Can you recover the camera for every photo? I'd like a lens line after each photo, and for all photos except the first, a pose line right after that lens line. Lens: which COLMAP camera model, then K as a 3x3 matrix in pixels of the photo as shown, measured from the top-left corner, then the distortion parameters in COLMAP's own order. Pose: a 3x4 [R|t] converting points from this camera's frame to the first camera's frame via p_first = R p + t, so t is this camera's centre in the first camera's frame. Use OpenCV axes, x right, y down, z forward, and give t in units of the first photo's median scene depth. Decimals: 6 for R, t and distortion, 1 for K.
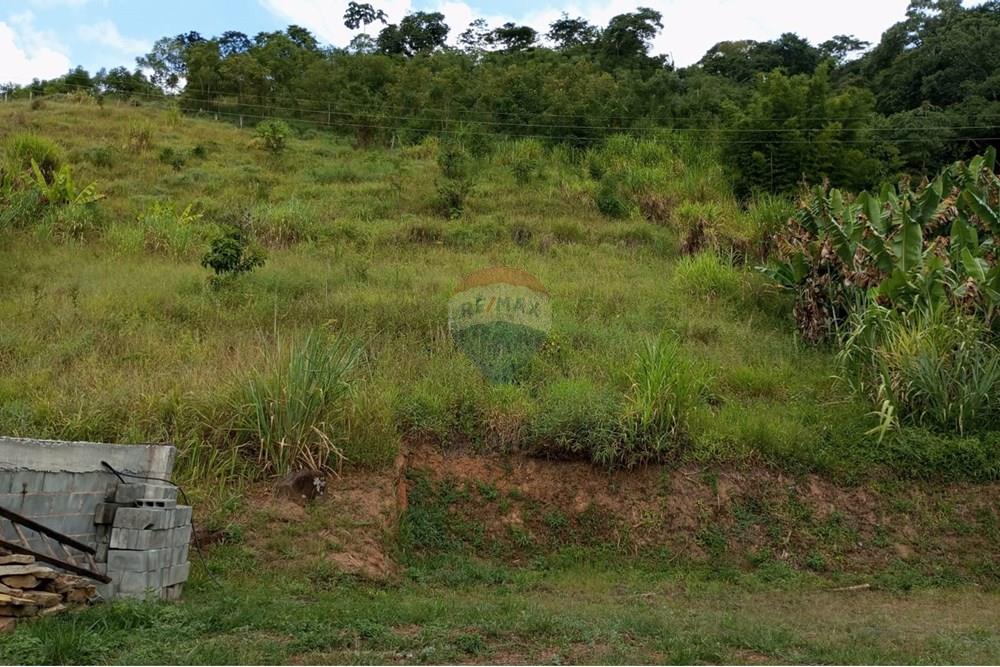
lens RADIAL K [[830.4, 0, 497.0], [0, 830.4, 330.1], [0, 0, 1]] dist [0.063264, -0.081399]
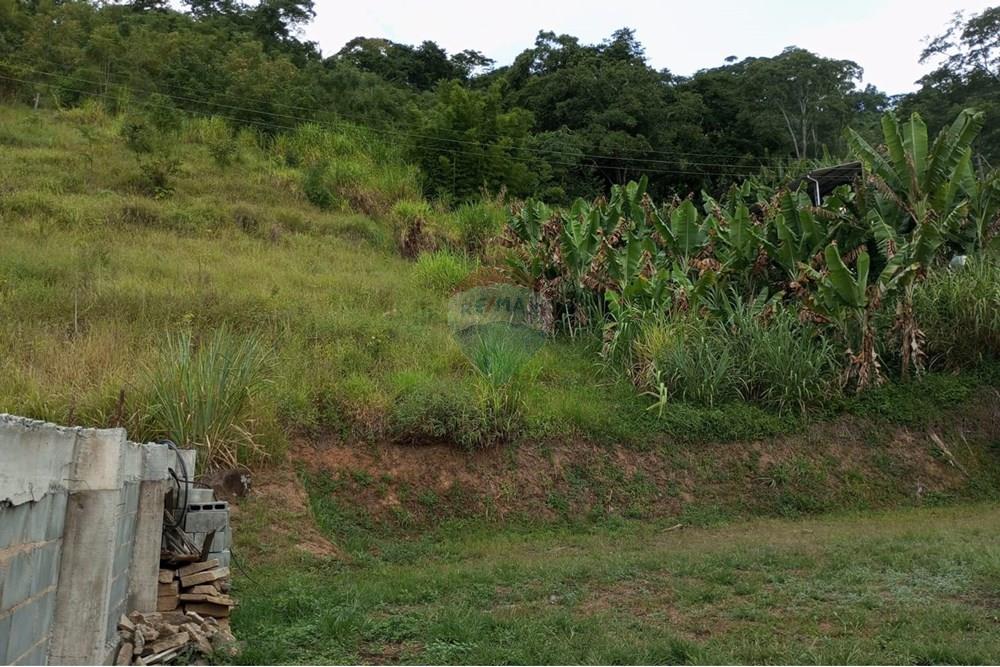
lens RADIAL K [[828.0, 0, 495.3], [0, 828.0, 335.3], [0, 0, 1]] dist [0.059743, -0.072112]
pose [[0.898185, 0.000015, 0.439618, -0.141184], [-0.010819, 0.999698, 0.022070, -0.006271], [-0.439485, -0.024579, 0.897913, -0.011309]]
